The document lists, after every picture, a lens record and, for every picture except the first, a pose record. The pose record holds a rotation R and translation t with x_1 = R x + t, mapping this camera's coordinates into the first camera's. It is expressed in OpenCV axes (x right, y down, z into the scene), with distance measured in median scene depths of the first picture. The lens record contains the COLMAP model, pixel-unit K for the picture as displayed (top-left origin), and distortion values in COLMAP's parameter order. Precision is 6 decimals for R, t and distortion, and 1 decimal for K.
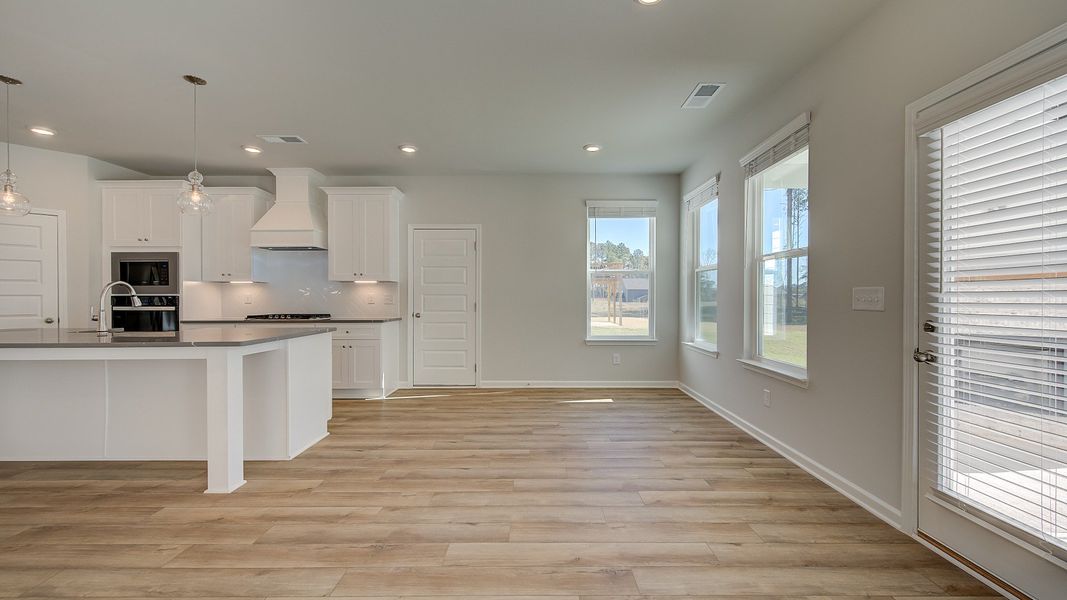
lens RADIAL K [[428.8, 0, 537.6], [0, 428.8, 300.4], [0, 0, 1]] dist [0.002206, -0.000726]
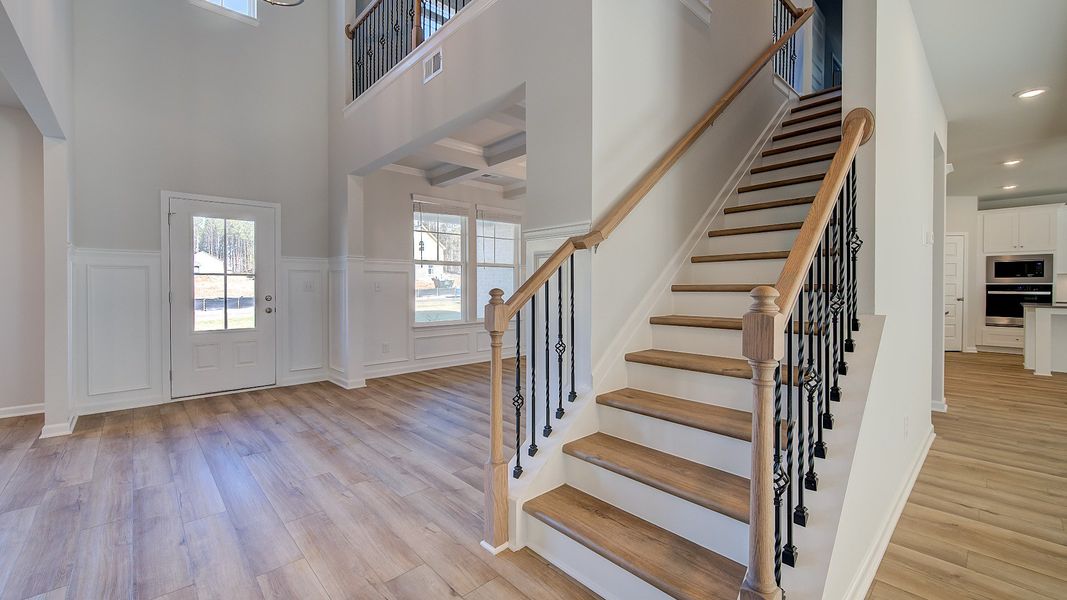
lens RADIAL K [[430.3, 0, 534.3], [0, 430.3, 290.1], [0, 0, 1]] dist [-0.001251, -0.000322]
pose [[0.676912, 0.008926, -0.736010, -0.997971], [-0.006973, 0.999959, 0.005713, 0.012831], [0.736031, 0.001265, 0.676946, -1.291141]]
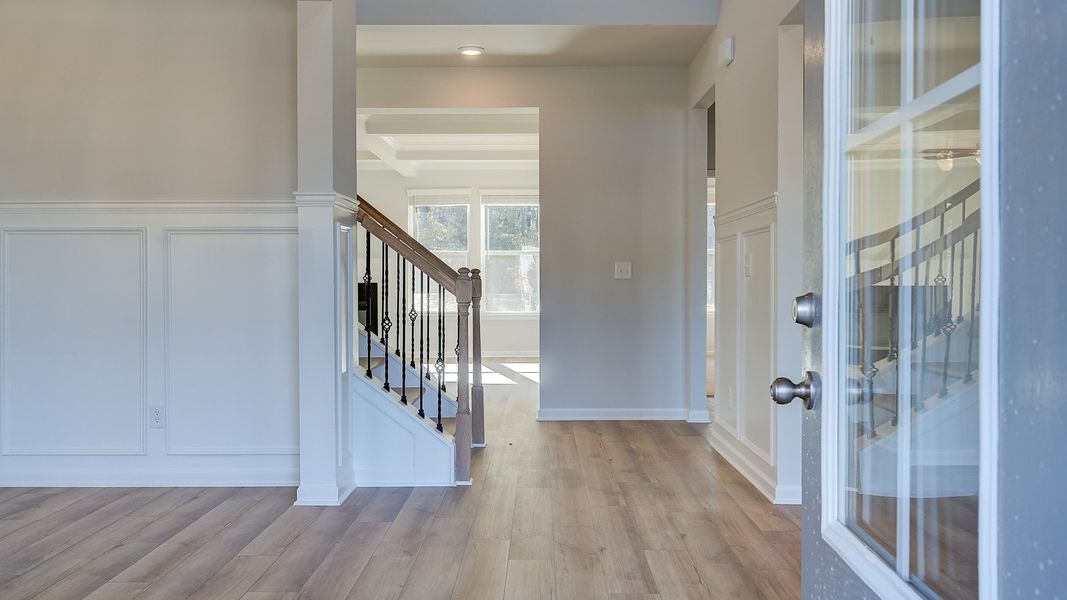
lens RADIAL K [[964.1, 0, 533.5], [0, 964.1, 300.0], [0, 0, 1]] dist [0.006804, 0.002261]
pose [[0.006999, -0.017990, 0.999814, -2.522270], [0.008908, 0.999800, 0.017928, 0.031699], [-0.999936, 0.008781, 0.007158, -1.118695]]
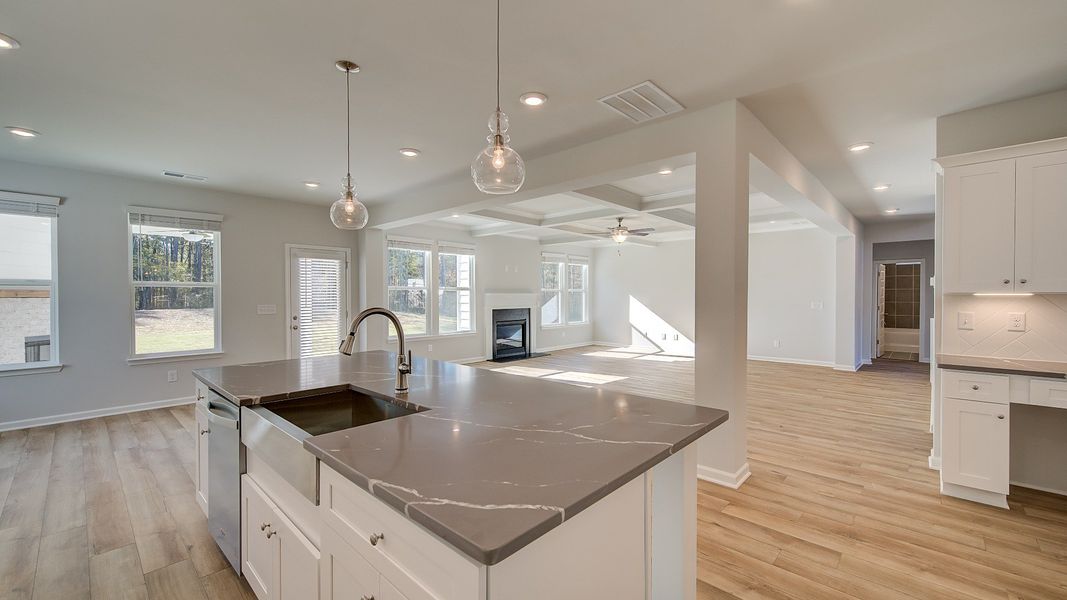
lens RADIAL K [[428.8, 0, 537.6], [0, 428.8, 300.4], [0, 0, 1]] dist [0.002206, -0.000726]
pose [[-0.733711, -0.006054, 0.679435, -1.076853], [0.007444, 0.999829, 0.016948, -0.045464], [-0.679421, 0.017492, -0.733540, 0.899710]]
